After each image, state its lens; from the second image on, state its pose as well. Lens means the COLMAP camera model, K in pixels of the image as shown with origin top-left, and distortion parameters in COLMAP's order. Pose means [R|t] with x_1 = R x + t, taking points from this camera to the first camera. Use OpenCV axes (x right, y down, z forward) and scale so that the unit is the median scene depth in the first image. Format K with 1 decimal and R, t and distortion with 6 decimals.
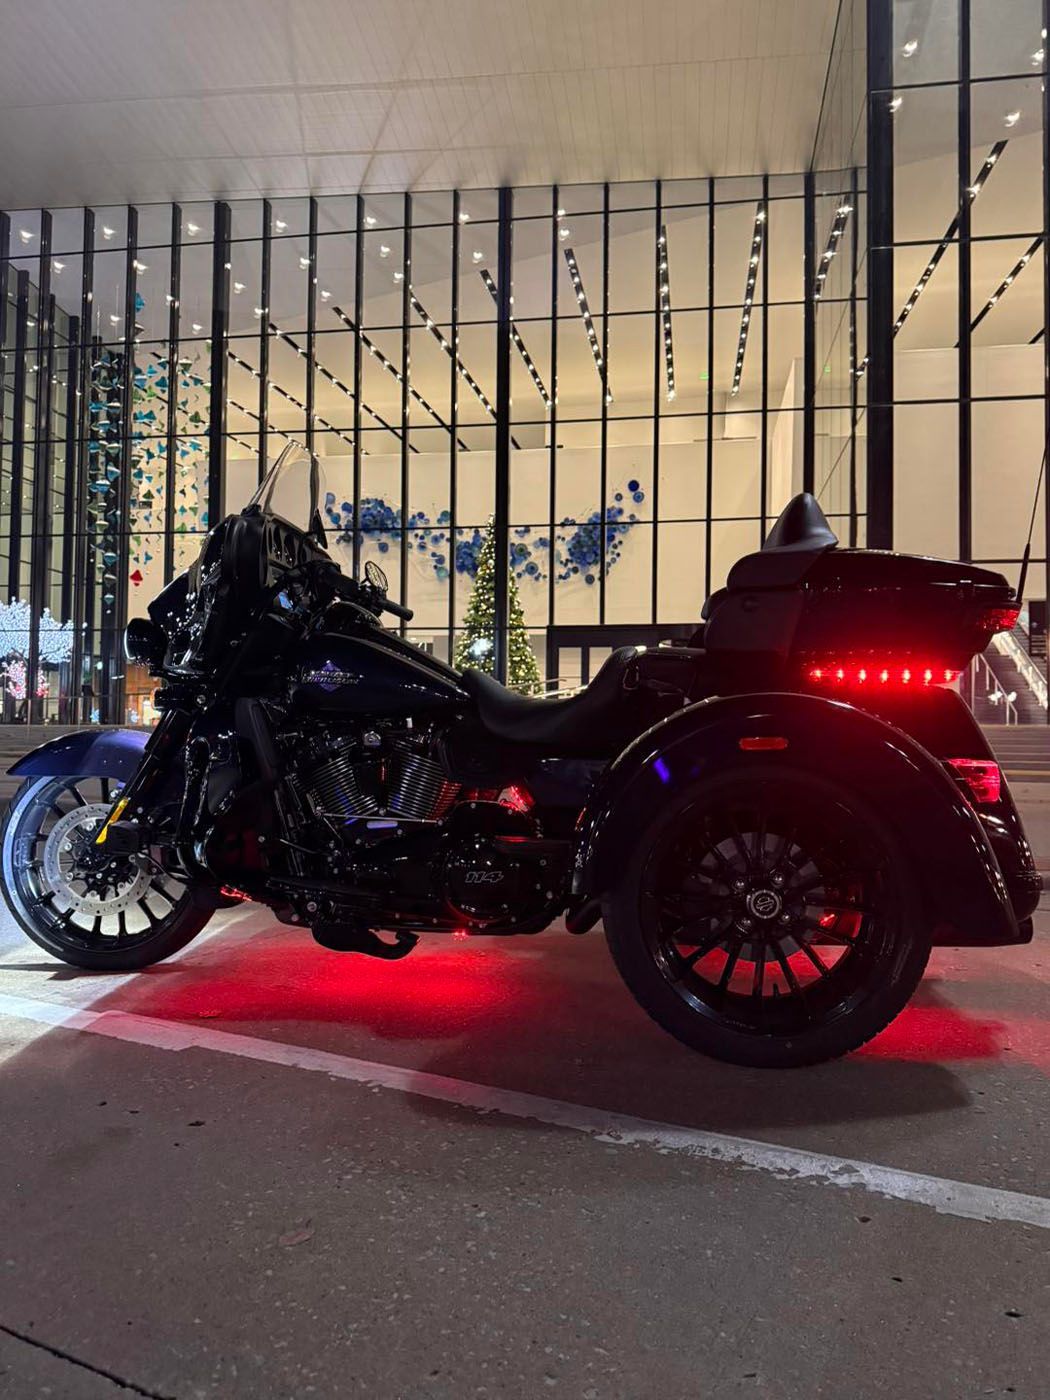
lens RADIAL K [[987.0, 0, 525.0], [0, 987.0, 700.0], [0, 0, 1]] dist [0.002822, -0.003843]
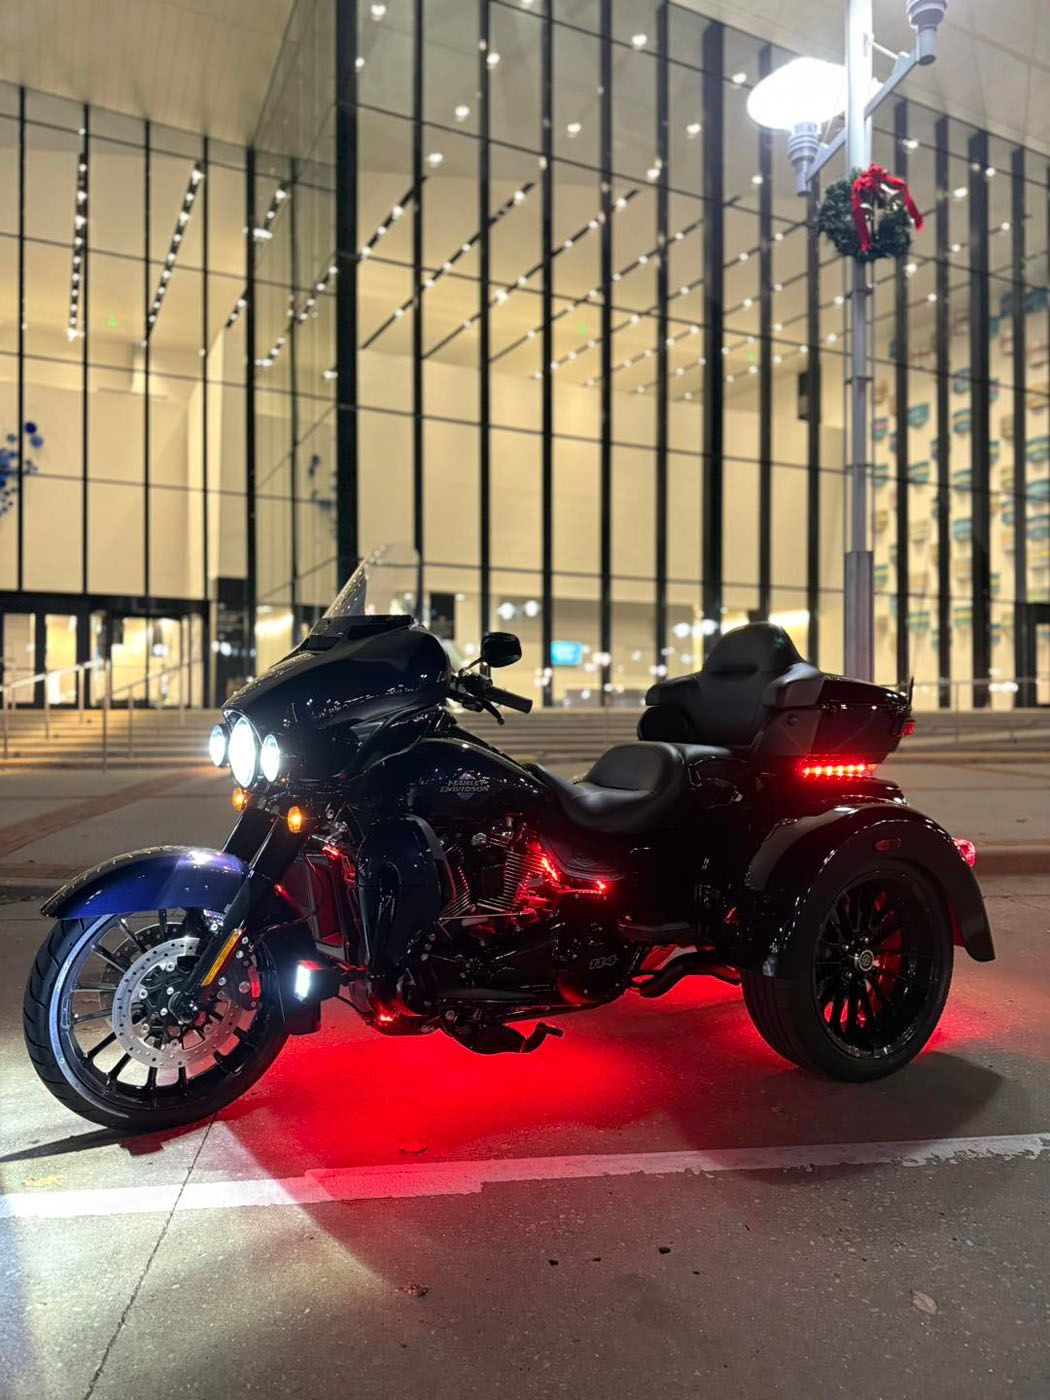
lens RADIAL K [[987.0, 0, 525.0], [0, 987.0, 700.0], [0, 0, 1]] dist [0.002822, -0.003843]
pose [[0.820734, -0.000499, 0.571310, -0.716866], [-0.017562, 0.999505, 0.026102, -0.138629], [-0.571040, -0.031456, 0.820319, 0.134716]]
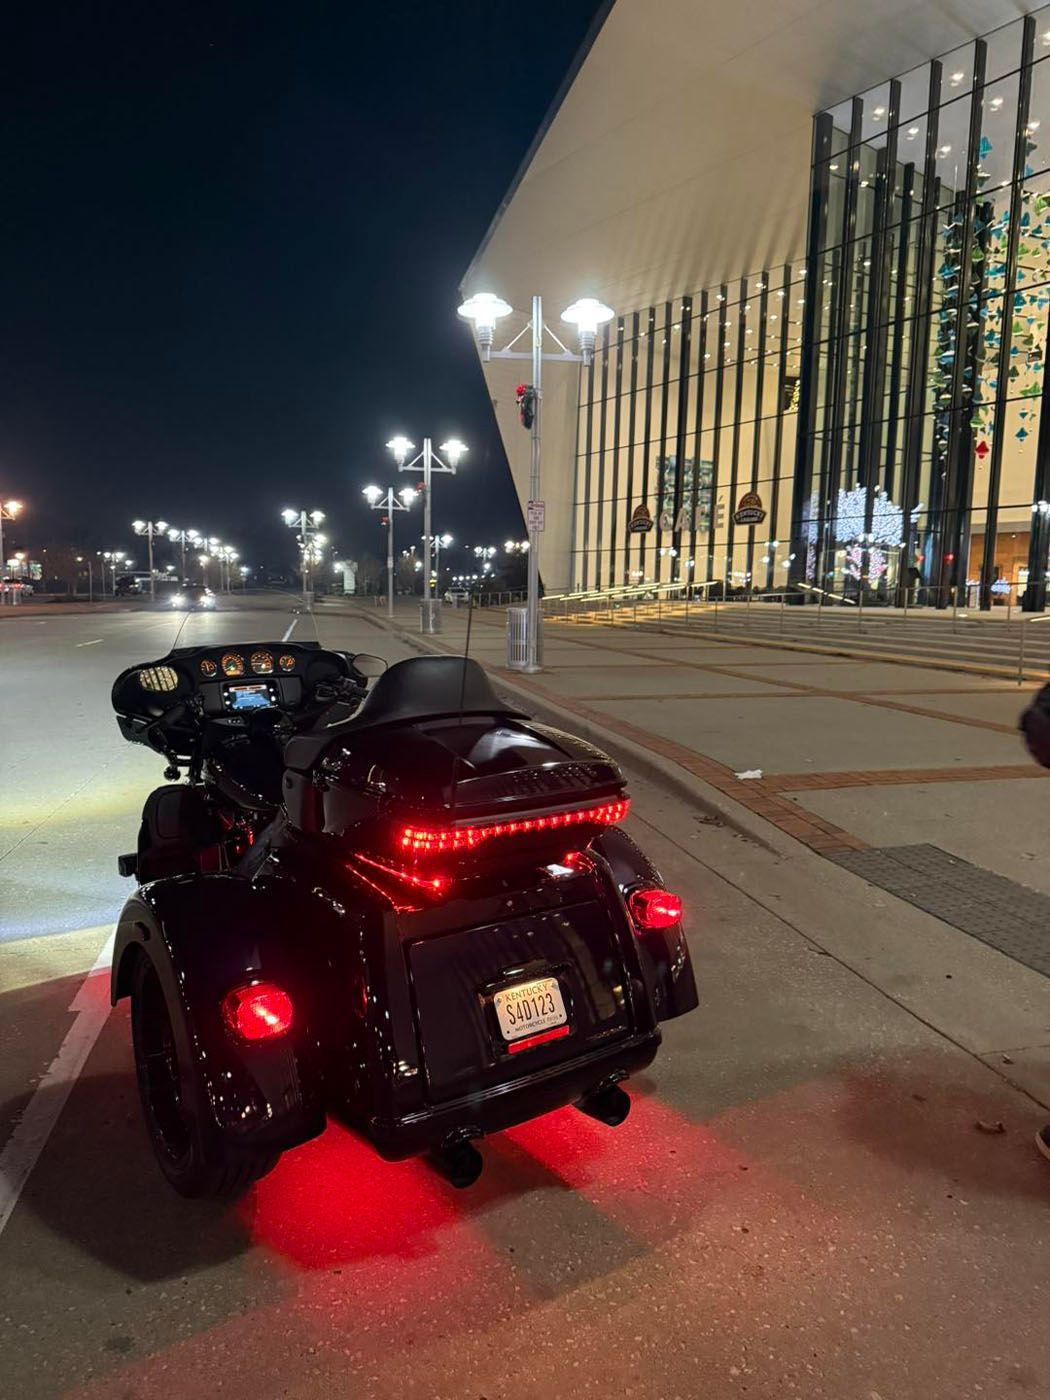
lens RADIAL K [[987.0, 0, 525.0], [0, 987.0, 700.0], [0, 0, 1]] dist [0.002822, -0.003843]
pose [[0.651333, 0.081091, -0.754447, 1.090212], [0.023195, 0.991681, 0.126615, -0.284414], [0.758438, -0.099968, 0.644033, 0.460274]]
